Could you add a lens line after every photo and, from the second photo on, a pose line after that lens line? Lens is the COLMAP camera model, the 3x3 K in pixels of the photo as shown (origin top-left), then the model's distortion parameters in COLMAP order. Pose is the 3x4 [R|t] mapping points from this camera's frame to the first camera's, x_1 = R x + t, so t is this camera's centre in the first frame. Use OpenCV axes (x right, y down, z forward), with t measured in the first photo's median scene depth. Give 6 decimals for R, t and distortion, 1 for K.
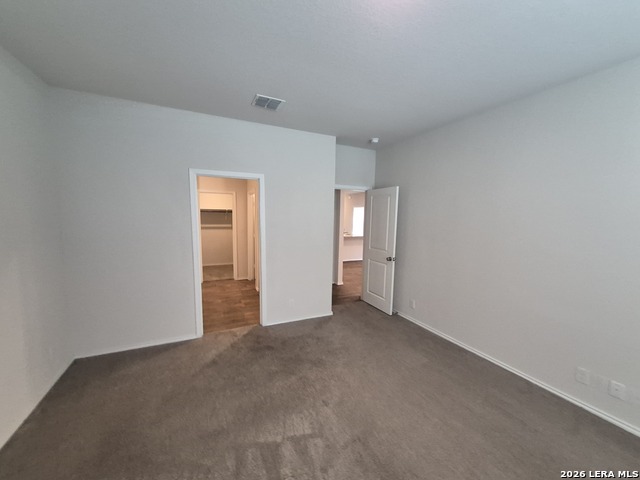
lens RADIAL K [[254.3, 0, 319.7], [0, 254.3, 241.7], [0, 0, 1]] dist [0.000529, 0.000910]
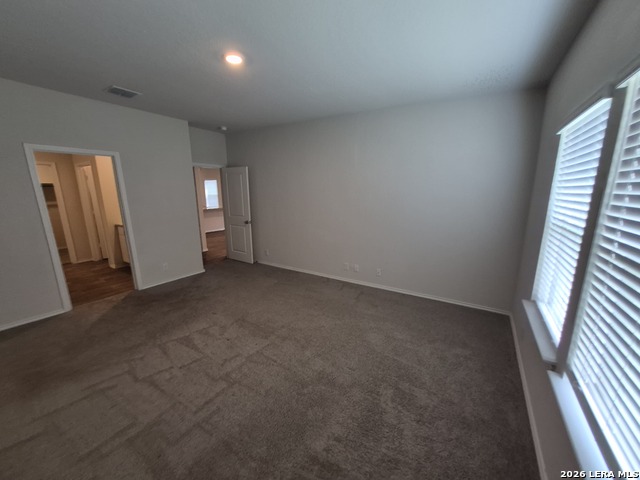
lens RADIAL K [[254.3, 0, 340.1], [0, 254.3, 244.3], [0, 0, 1]] dist [0.000529, 0.000910]
pose [[0.813398, -0.133013, 0.566296, -0.101787], [0.066234, 0.988353, 0.137012, 0.030990], [-0.577925, -0.073937, 0.812734, -0.391457]]
